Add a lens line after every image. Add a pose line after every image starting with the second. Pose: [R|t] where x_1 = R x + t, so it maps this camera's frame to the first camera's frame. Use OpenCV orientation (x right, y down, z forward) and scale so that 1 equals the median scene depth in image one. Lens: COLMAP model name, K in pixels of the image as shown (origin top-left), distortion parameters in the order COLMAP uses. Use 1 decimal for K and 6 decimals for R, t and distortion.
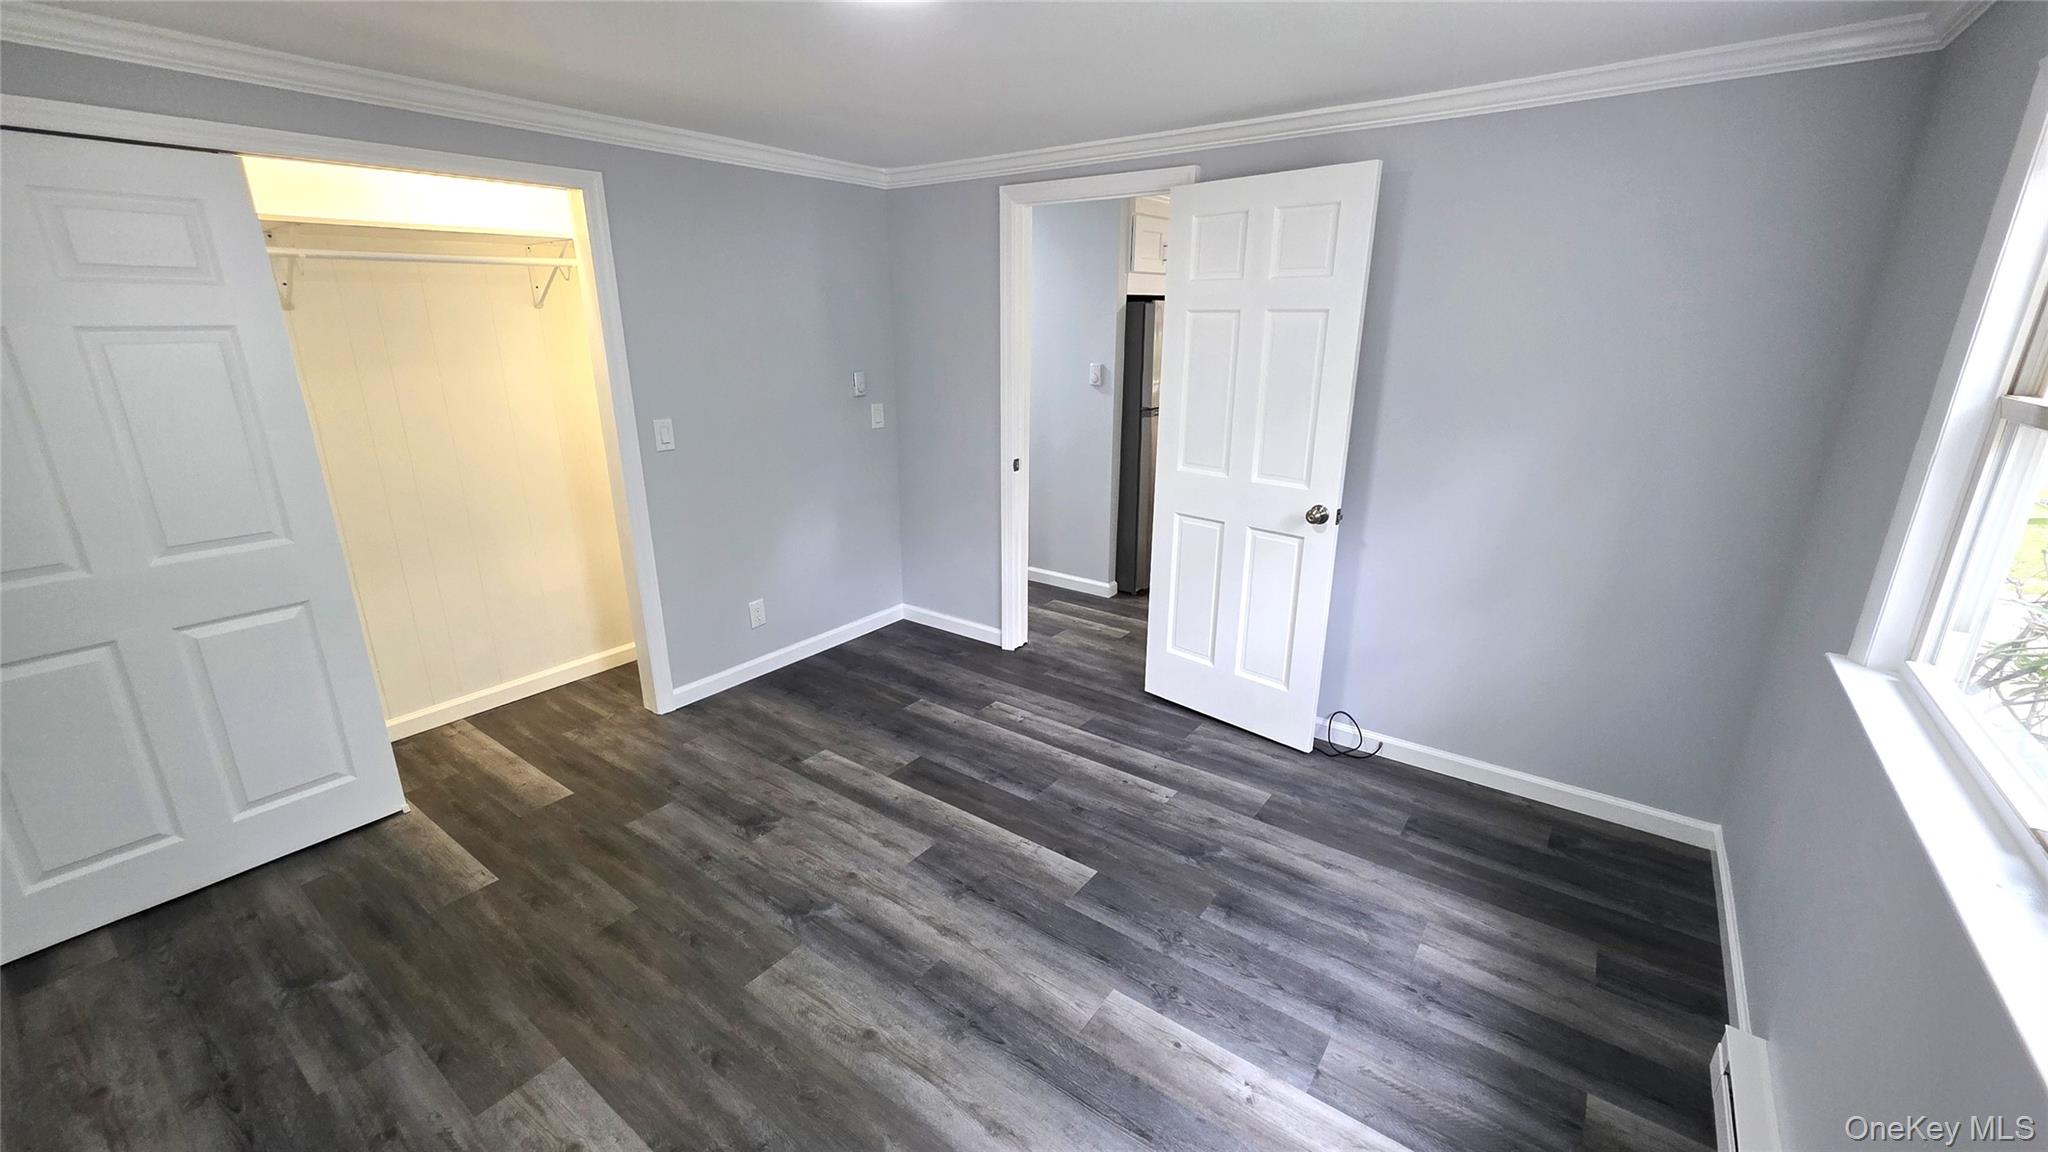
lens RADIAL K [[819.1, 0, 1023.7], [0, 819.1, 568.6], [0, 0, 1]] dist [0.000710, -0.000393]
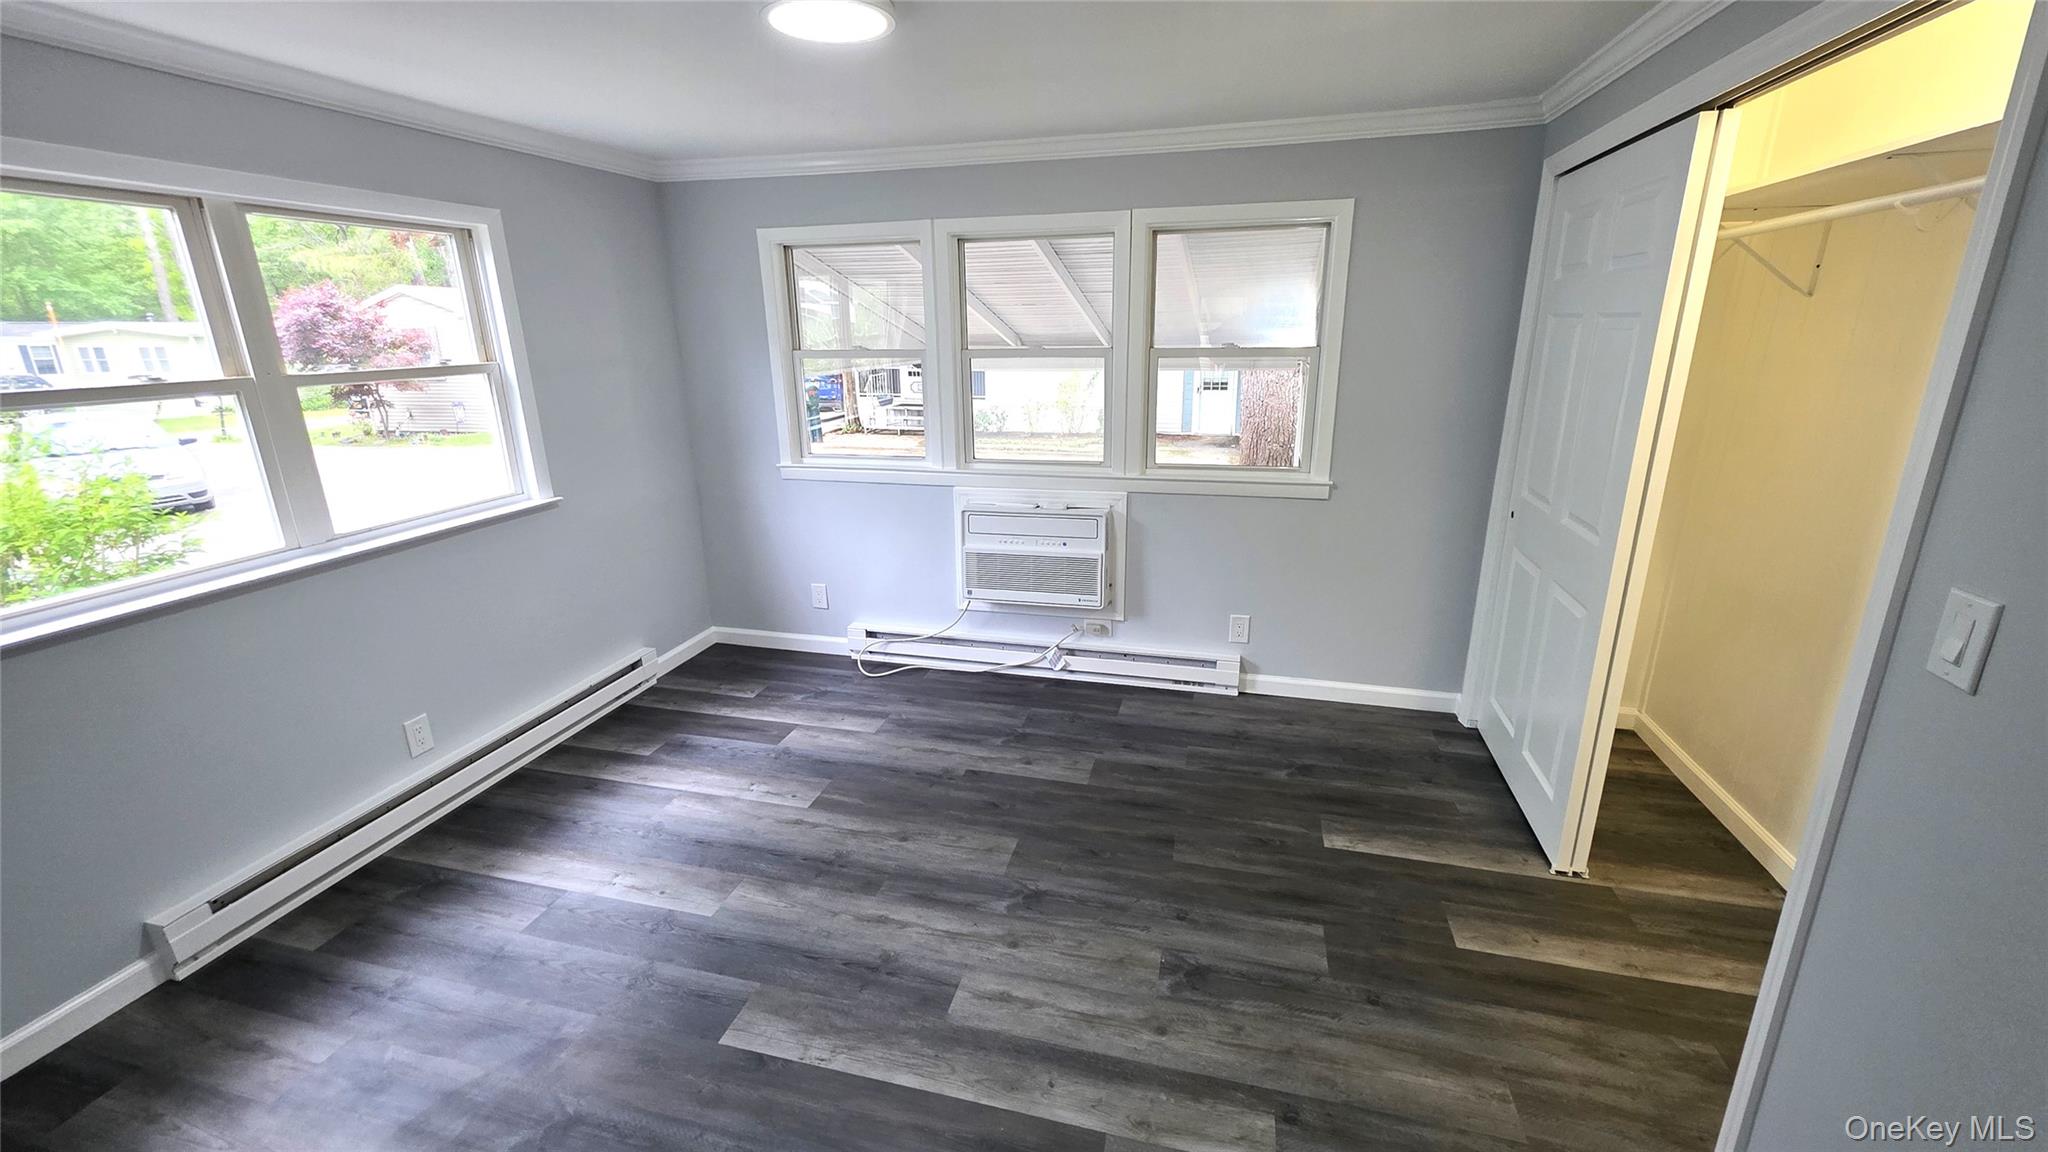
lens RADIAL K [[819.1, 0, 1029.9], [0, 819.1, 568.4], [0, 0, 1]] dist [0.000710, -0.000393]
pose [[-0.925430, 0.123414, -0.358257, 0.043847], [-0.094946, 0.839786, 0.534551, -0.478323], [0.366831, 0.528704, -0.765445, 1.587876]]
